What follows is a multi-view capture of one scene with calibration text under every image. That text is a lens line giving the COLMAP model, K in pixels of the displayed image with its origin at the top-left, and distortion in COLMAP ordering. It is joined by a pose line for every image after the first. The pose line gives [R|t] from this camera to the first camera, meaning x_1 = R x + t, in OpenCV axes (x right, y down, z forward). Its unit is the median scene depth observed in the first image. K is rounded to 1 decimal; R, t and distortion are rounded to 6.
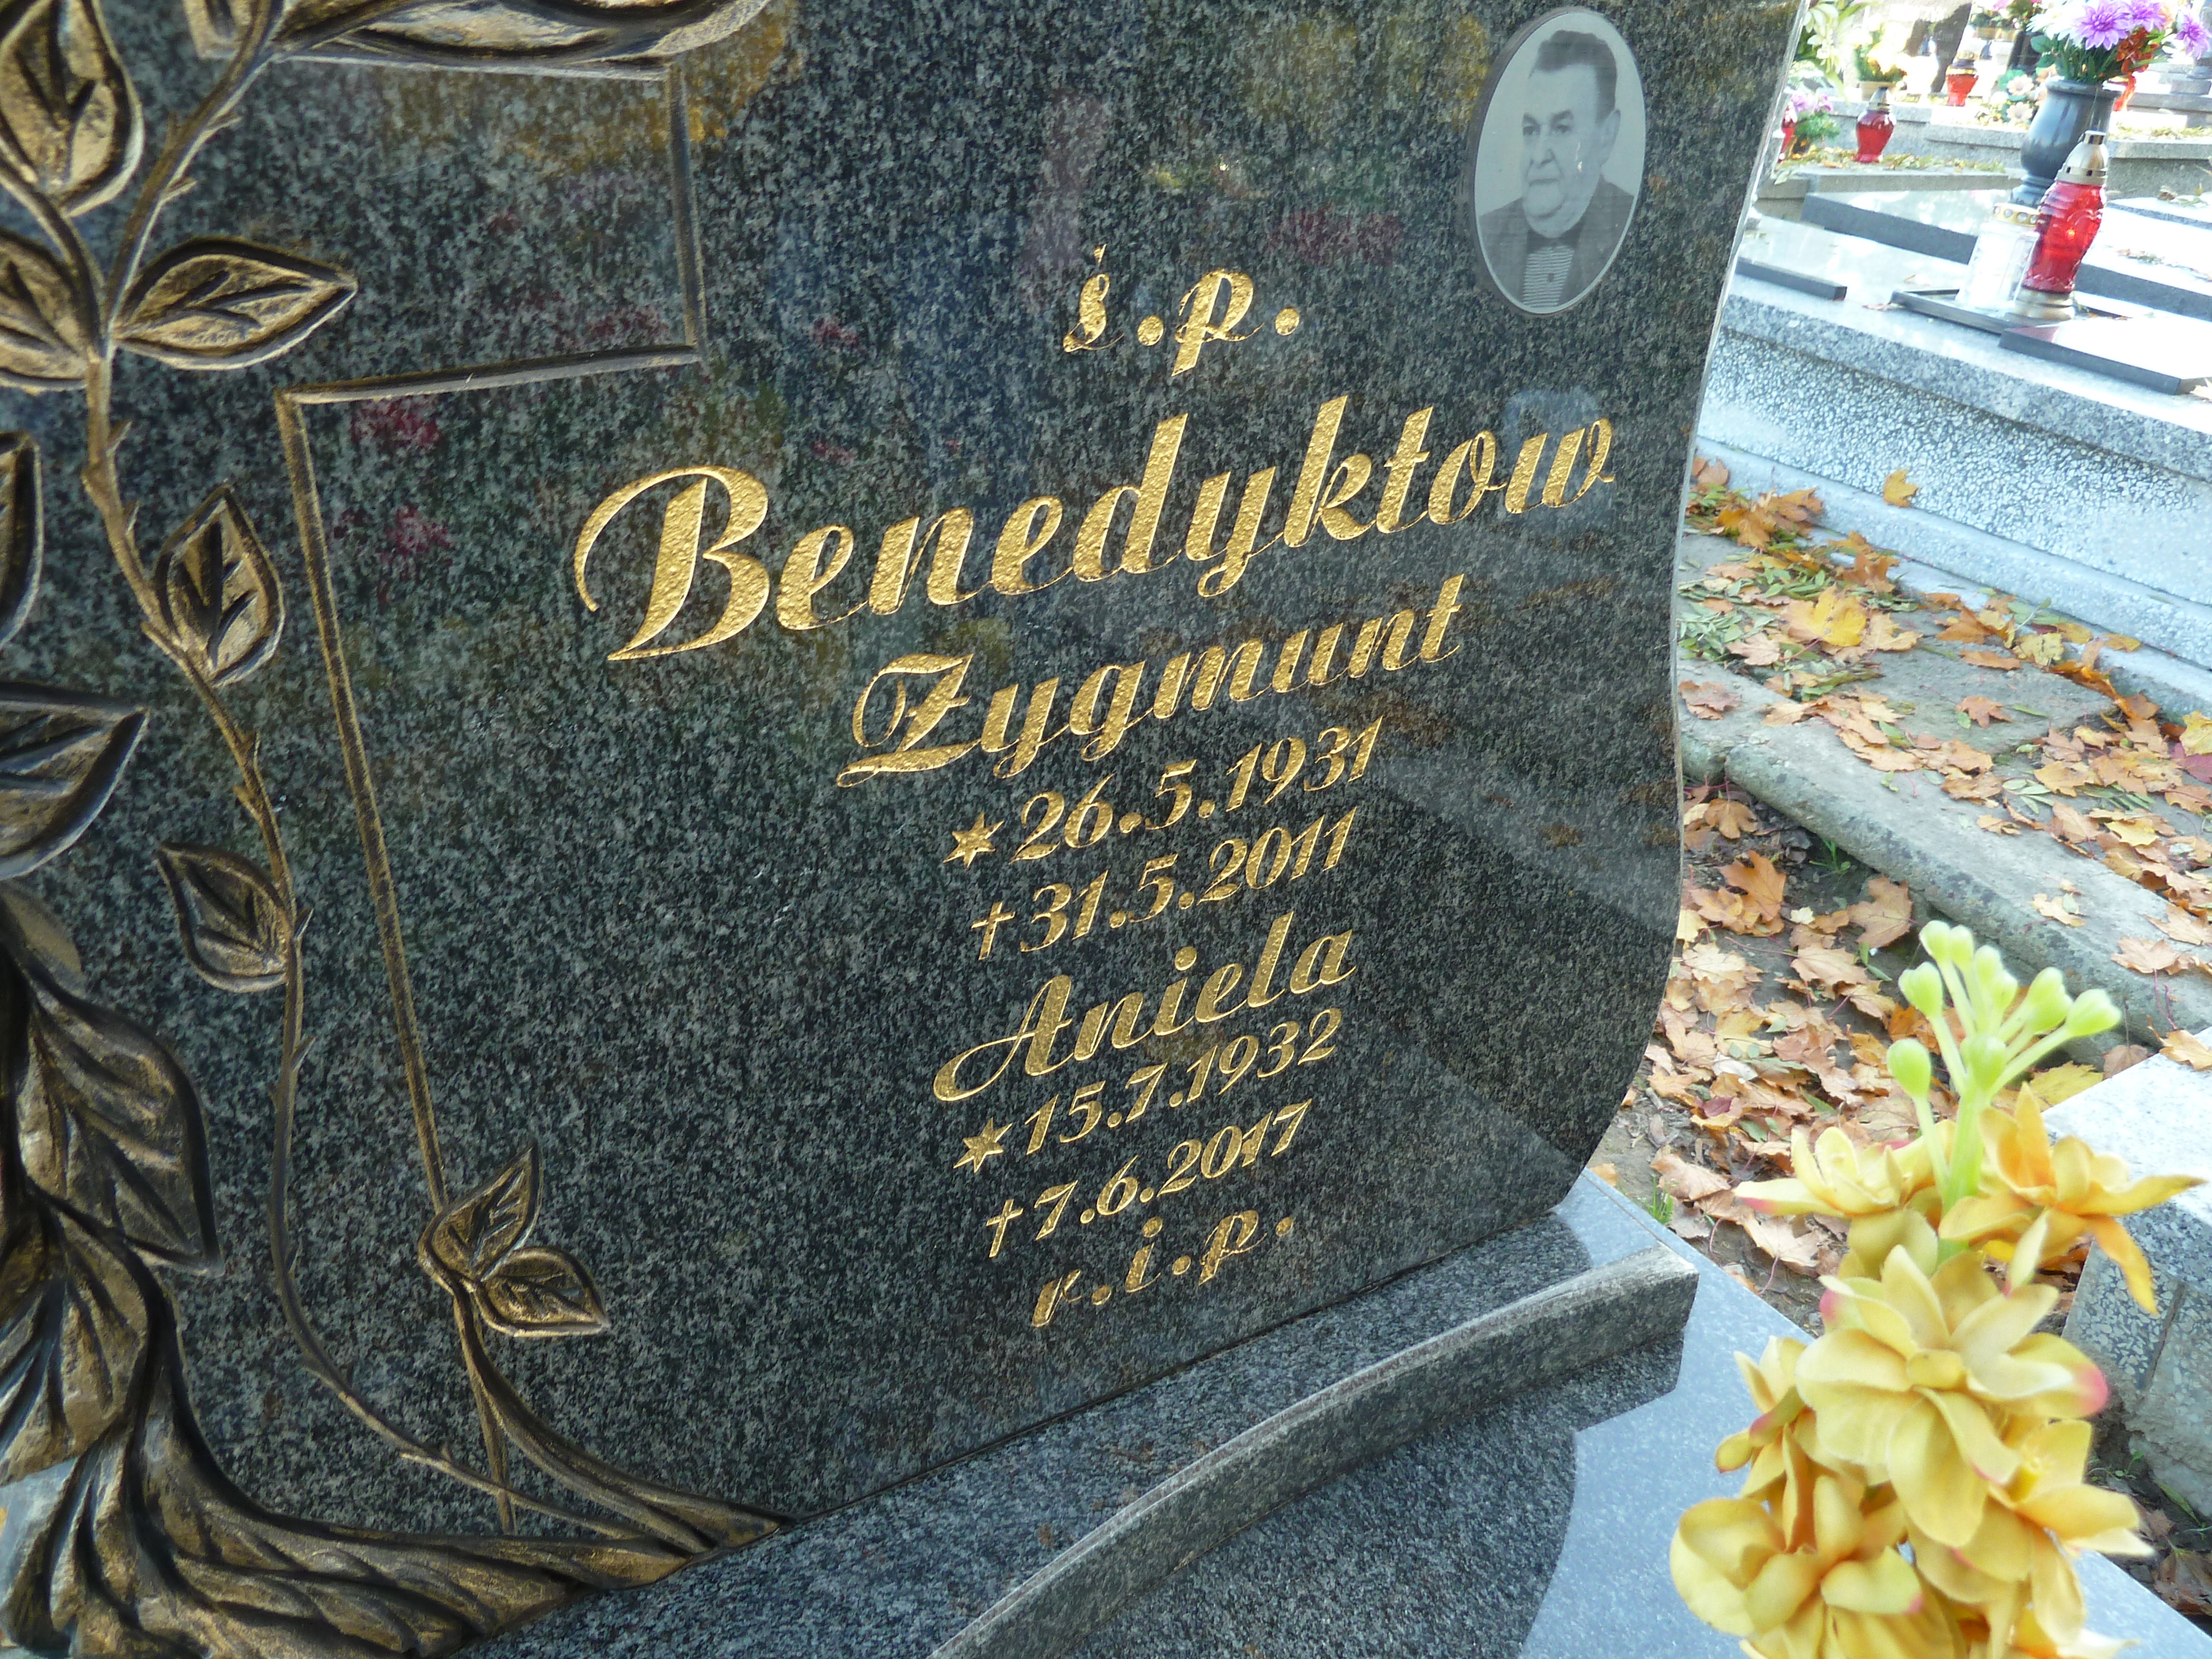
lens RADIAL K [[1641.8, 0, 1103.9], [0, 1641.8, 826.8], [0, 0, 1]] dist [-0.036757, 0.004839]
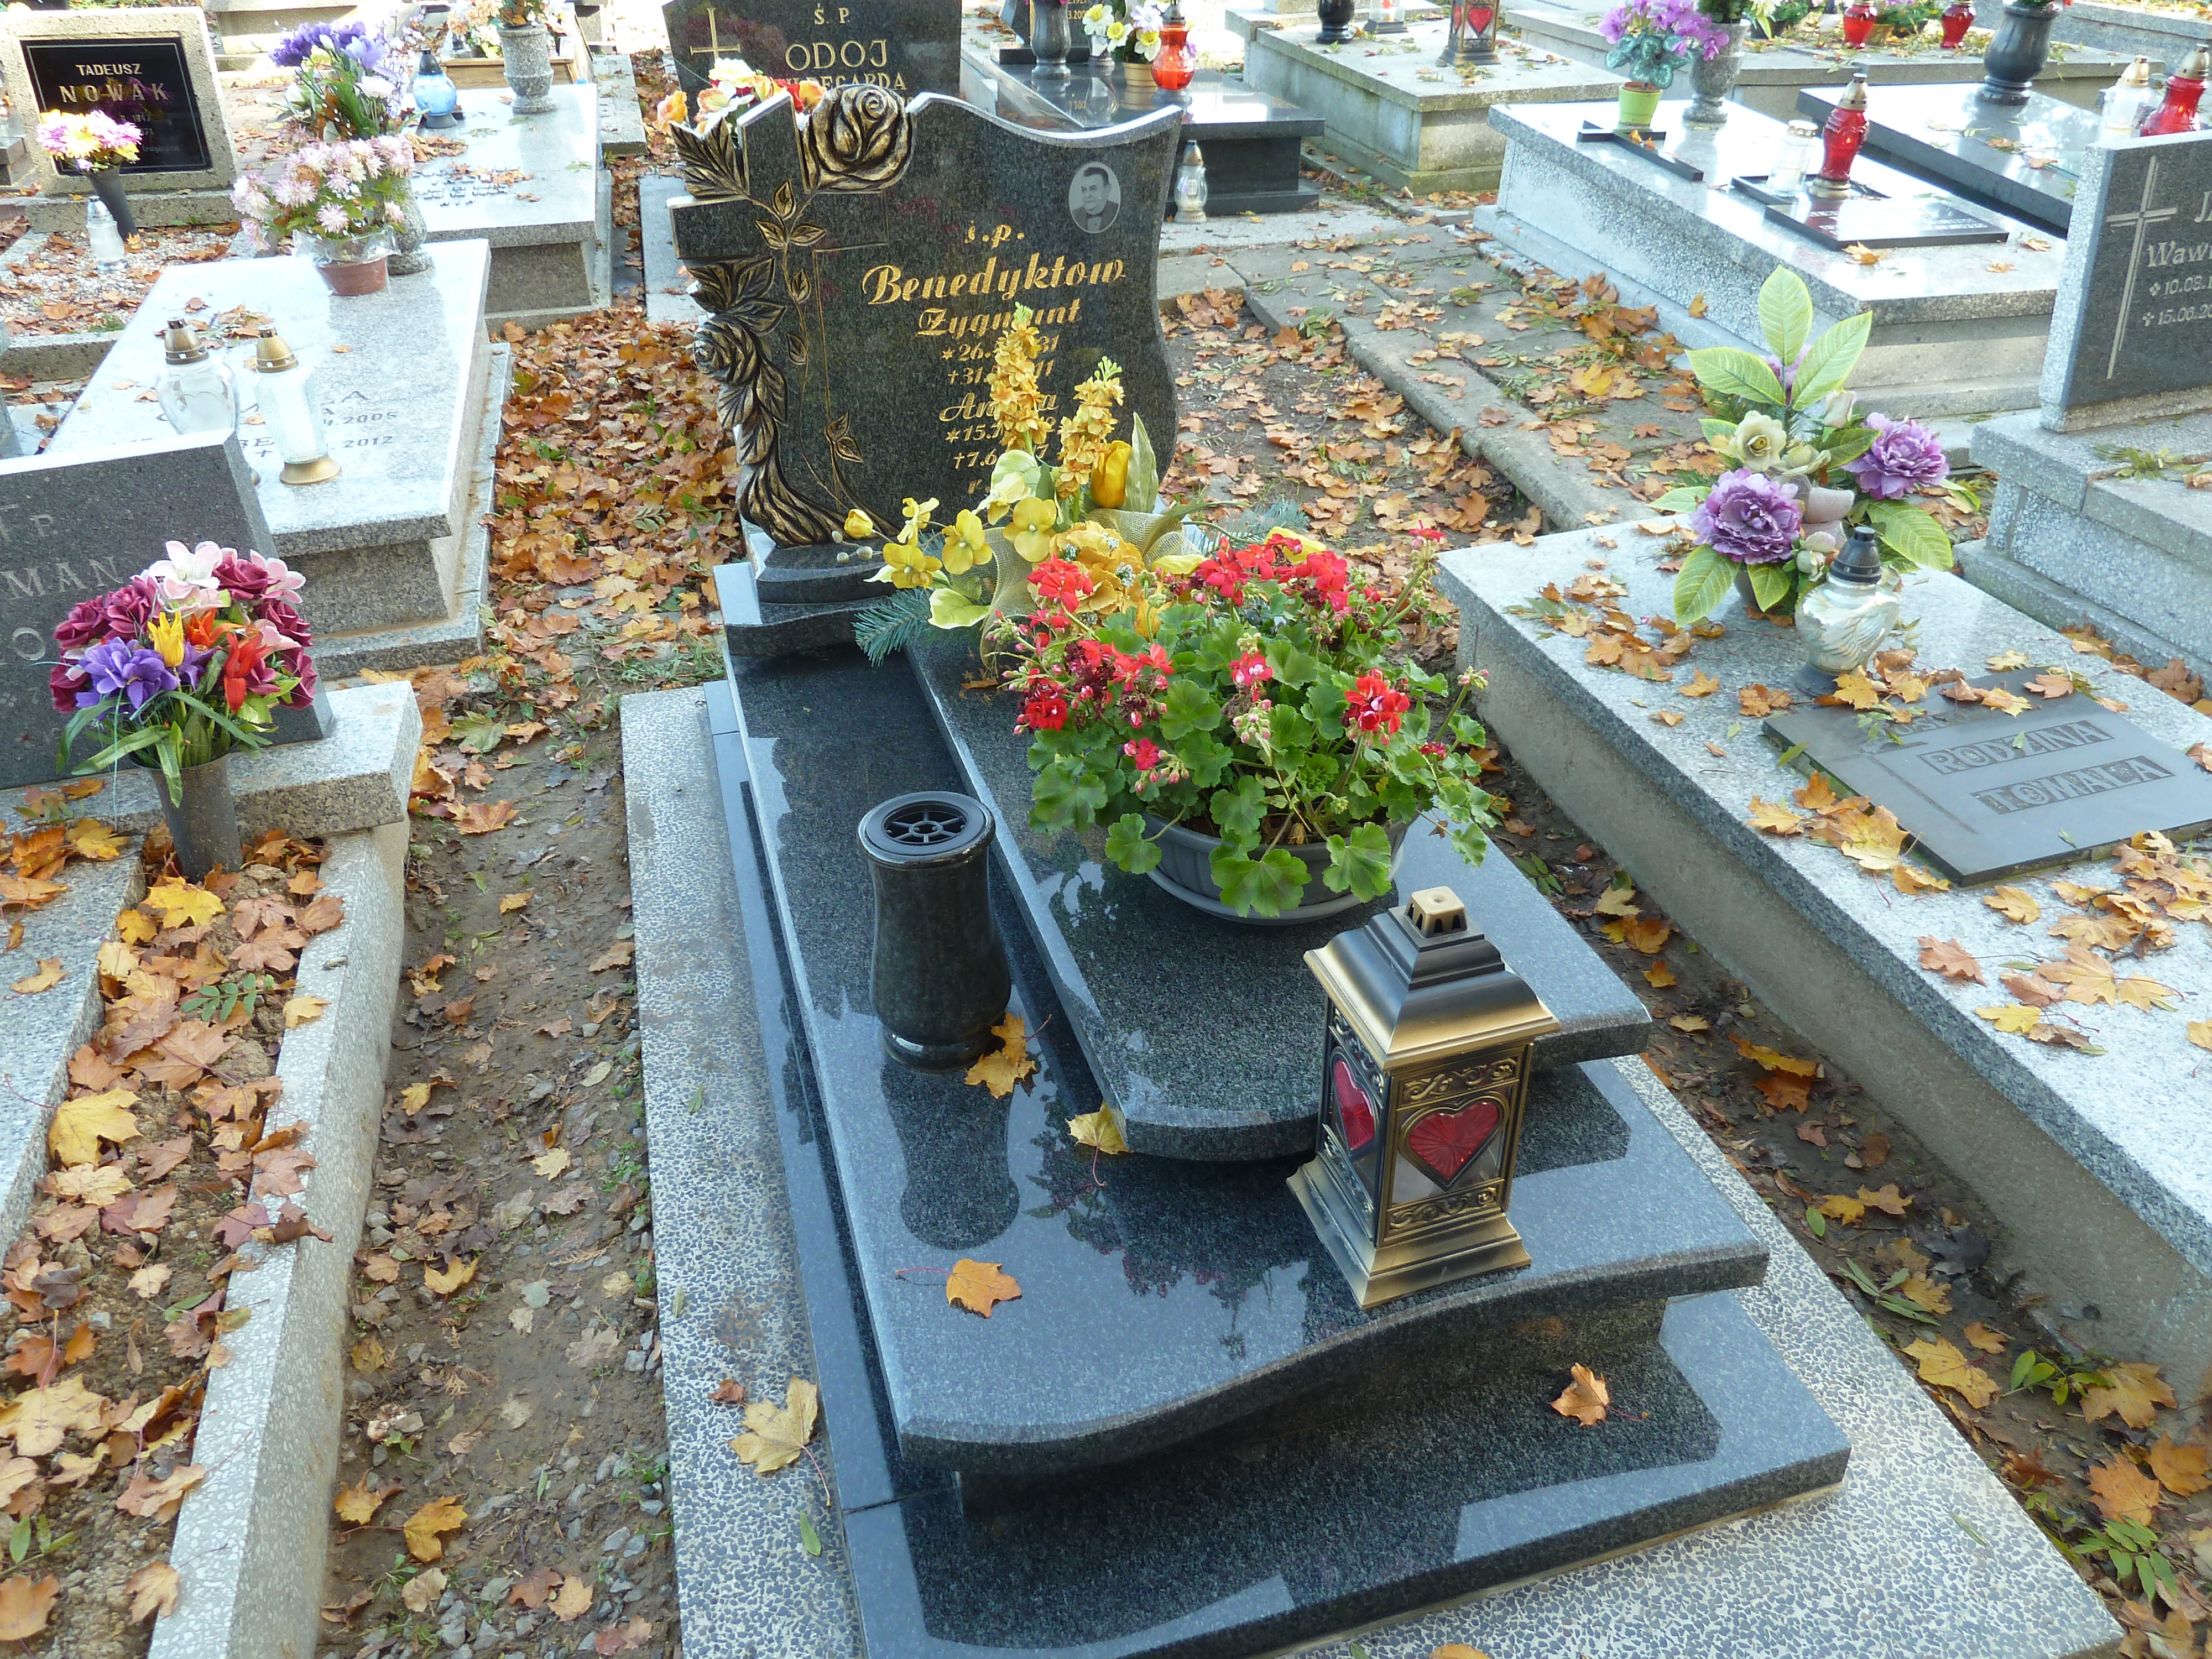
lens RADIAL K [[1641.8, 0, 1108.1], [0, 1641.8, 829.5], [0, 0, 1]] dist [-0.036757, 0.004839]
pose [[0.974772, 0.098848, -0.200122, 1.362094], [-0.076768, 0.990366, 0.115251, 0.743016], [0.209586, -0.096980, 0.972969, -3.355113]]
